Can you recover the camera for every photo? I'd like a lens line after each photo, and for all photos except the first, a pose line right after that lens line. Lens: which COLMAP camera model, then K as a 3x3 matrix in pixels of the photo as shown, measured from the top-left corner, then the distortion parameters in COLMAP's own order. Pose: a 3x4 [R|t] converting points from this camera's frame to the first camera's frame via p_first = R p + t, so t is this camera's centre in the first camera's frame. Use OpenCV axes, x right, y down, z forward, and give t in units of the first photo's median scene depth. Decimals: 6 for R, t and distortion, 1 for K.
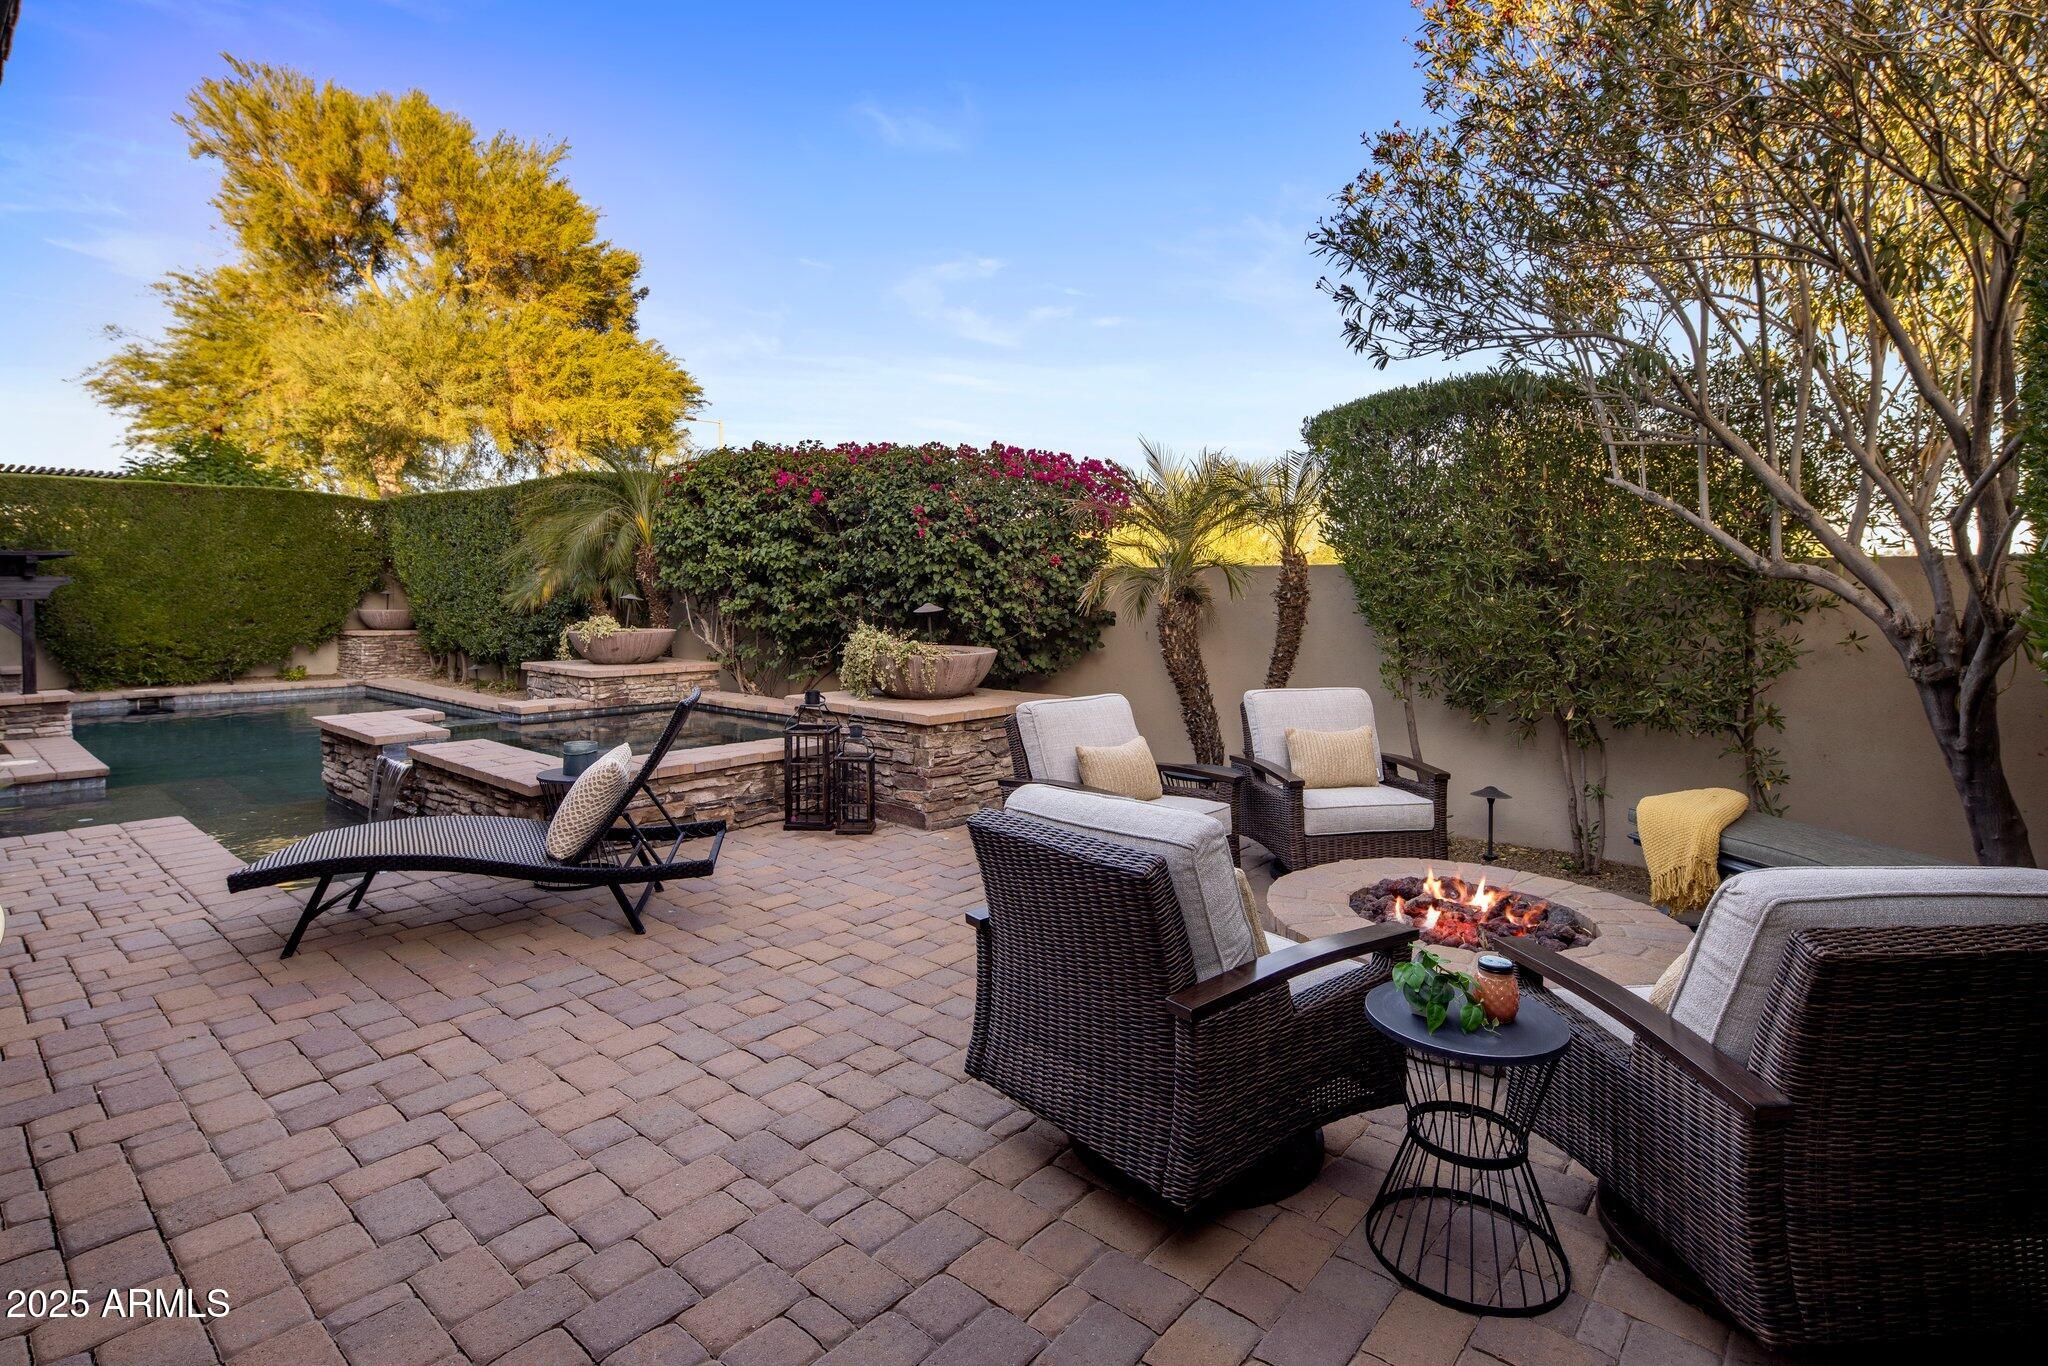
lens RADIAL K [[1004.2, 0, 1026.8], [0, 1004.2, 786.4], [0, 0, 1]] dist [-0.009209, -0.002432]
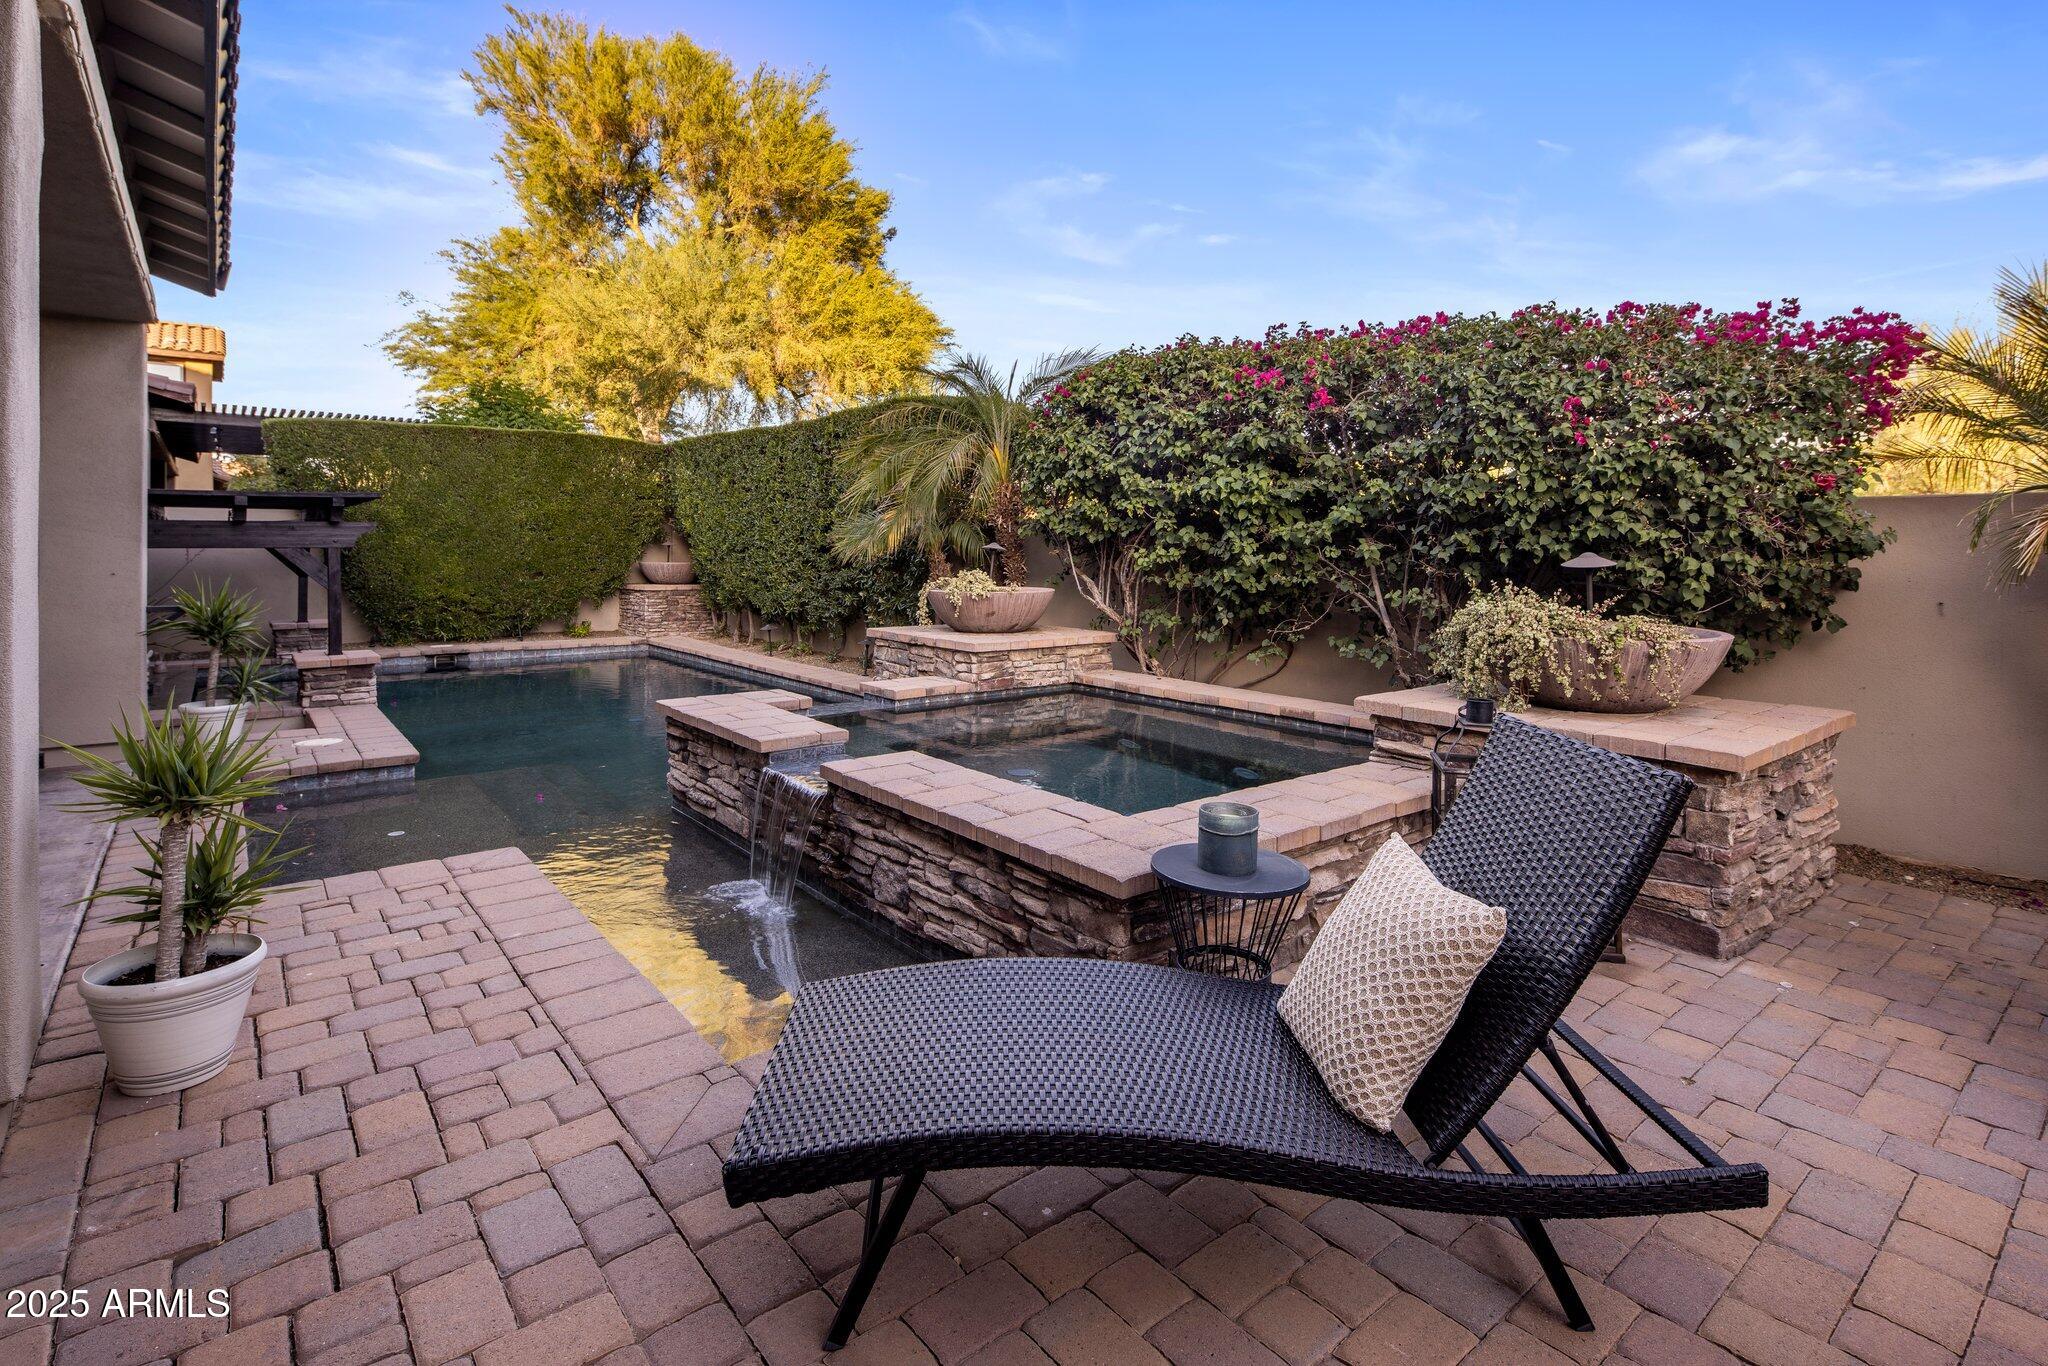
lens RADIAL K [[1004.2, 0, 1026.8], [0, 1004.2, 786.4], [0, 0, 1]] dist [-0.009209, -0.002432]
pose [[0.982525, 0.044256, -0.180795, -0.138184], [-0.036745, 0.998325, 0.044689, -0.022823], [0.182470, -0.037265, 0.982505, 0.138287]]
